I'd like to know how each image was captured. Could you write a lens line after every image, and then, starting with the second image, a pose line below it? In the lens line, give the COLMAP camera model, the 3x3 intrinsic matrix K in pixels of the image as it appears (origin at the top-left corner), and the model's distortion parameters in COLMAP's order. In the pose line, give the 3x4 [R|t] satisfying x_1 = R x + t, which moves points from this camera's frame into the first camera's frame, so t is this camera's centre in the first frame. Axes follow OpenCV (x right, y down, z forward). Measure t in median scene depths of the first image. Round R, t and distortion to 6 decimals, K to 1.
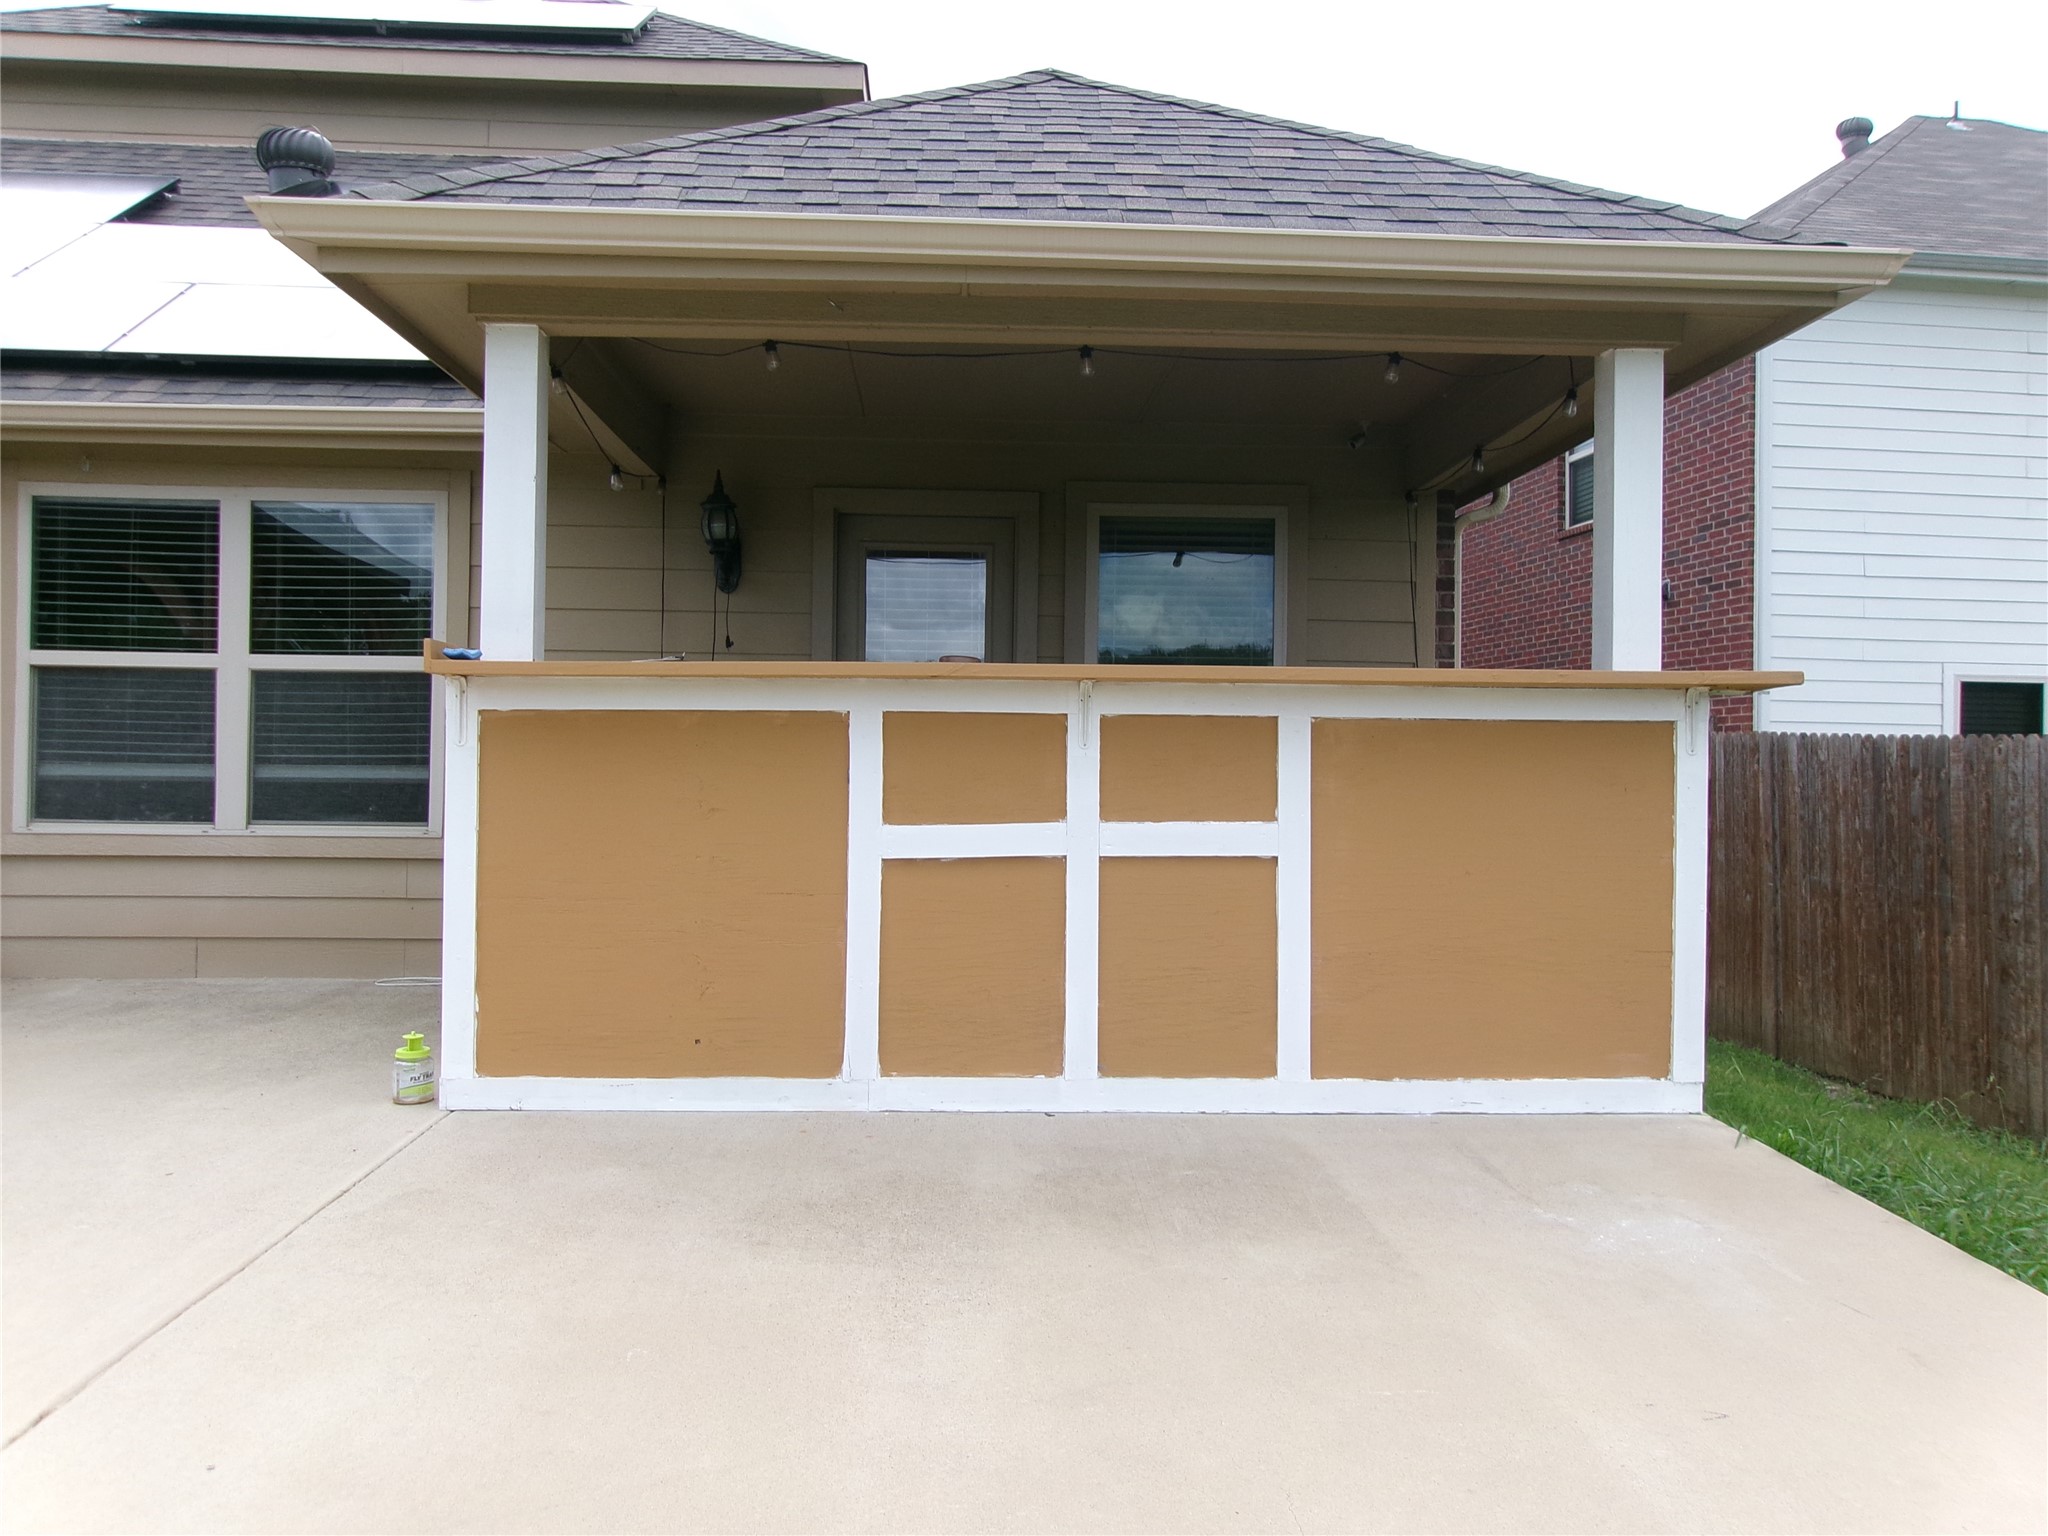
lens RADIAL K [[1593.4, 0, 1032.3], [0, 1593.4, 759.1], [0, 0, 1]] dist [-0.024605, 0.032498]
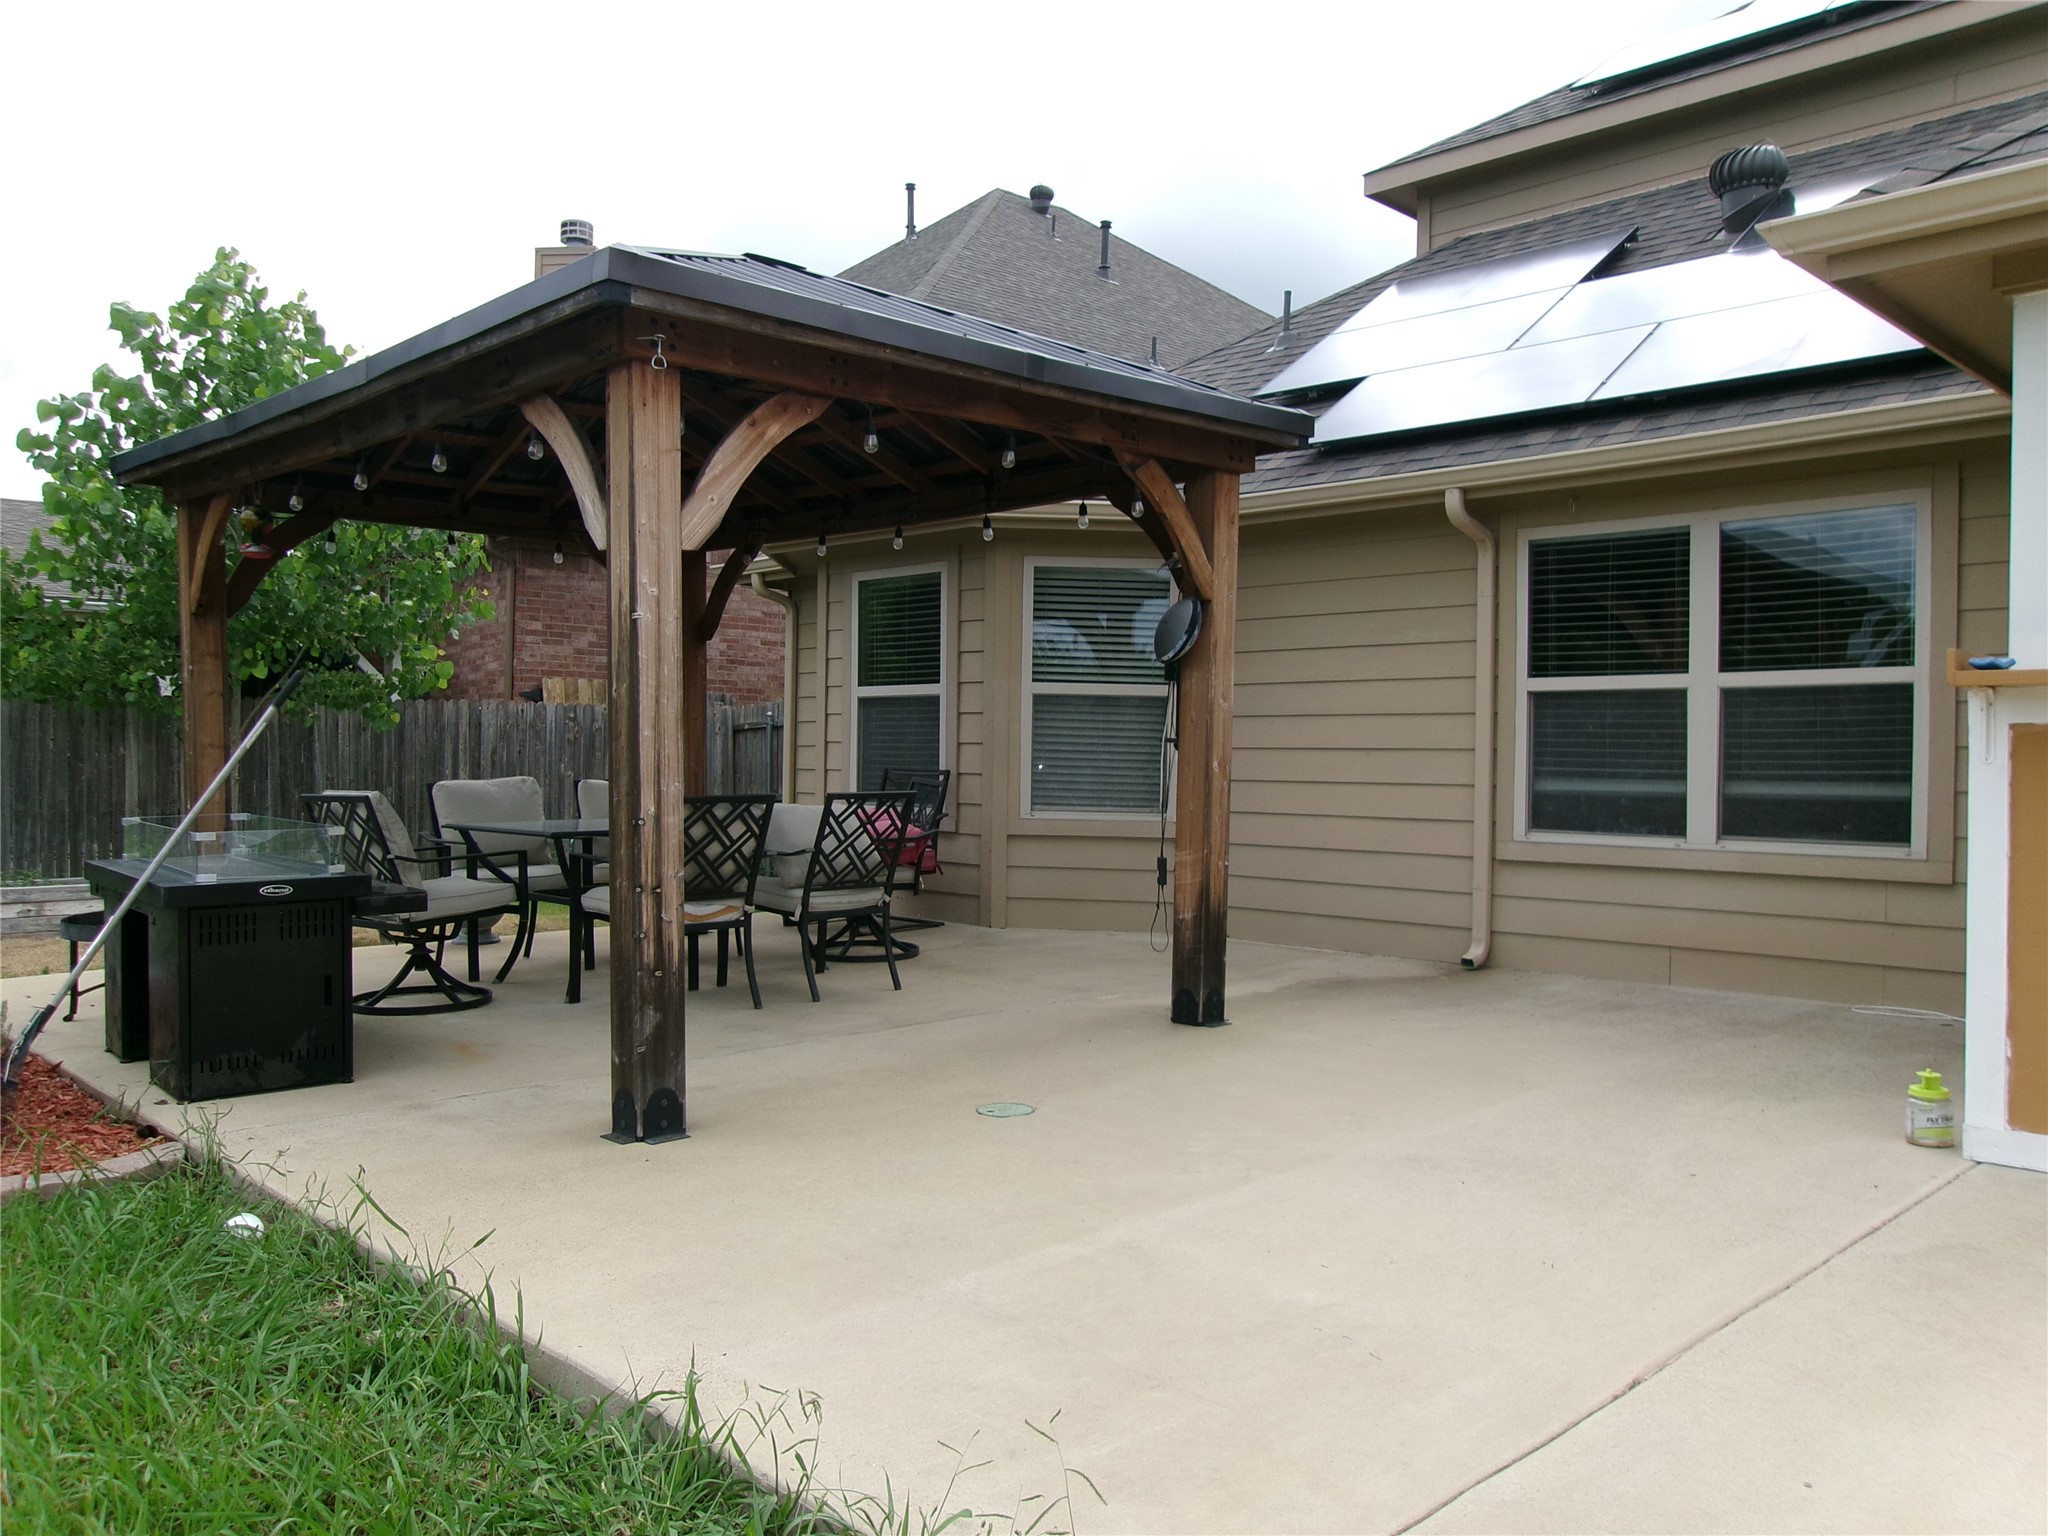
lens RADIAL K [[1599.0, 0, 1022.9], [0, 1599.0, 759.2], [0, 0, 1]] dist [-0.037129, 0.059077]
pose [[0.658099, -0.006958, -0.752900, -0.018434], [0.000226, 0.999959, -0.009044, -0.001386], [0.752932, 0.005781, 0.658073, -0.010089]]
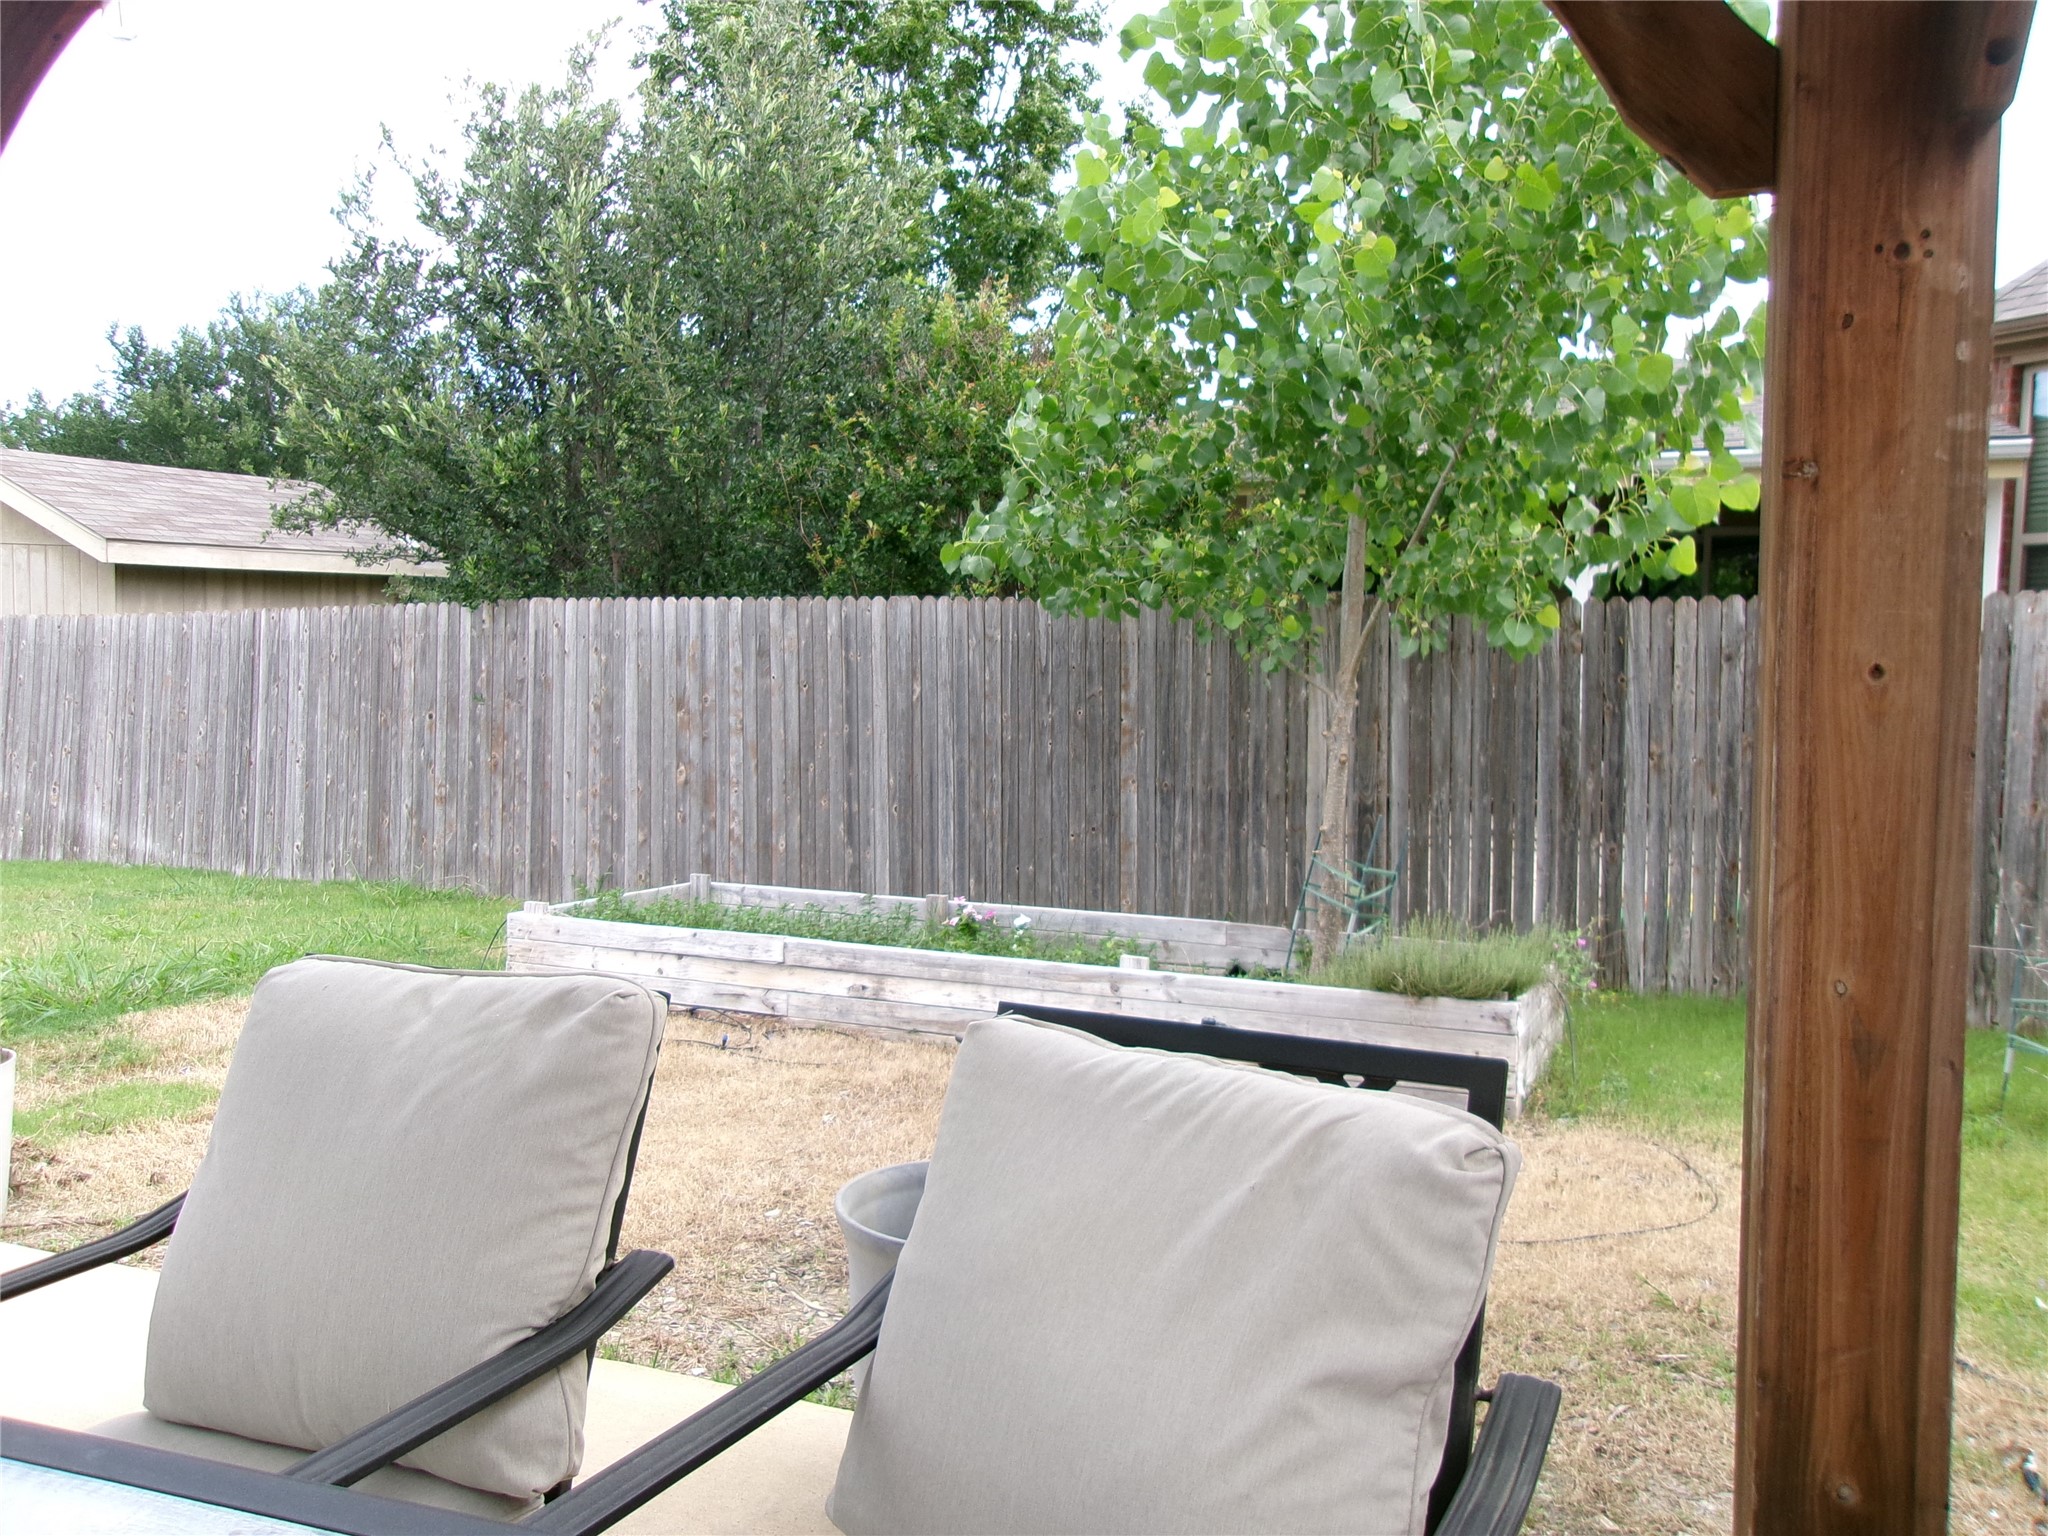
lens RADIAL K [[1593.4, 0, 1032.3], [0, 1593.4, 759.1], [0, 0, 1]] dist [-0.024605, 0.032498]
pose [[-0.373633, 0.049052, -0.926279, -0.974876], [-0.021036, 0.997896, 0.061330, -0.044893], [0.927338, 0.042400, -0.371815, 0.632408]]
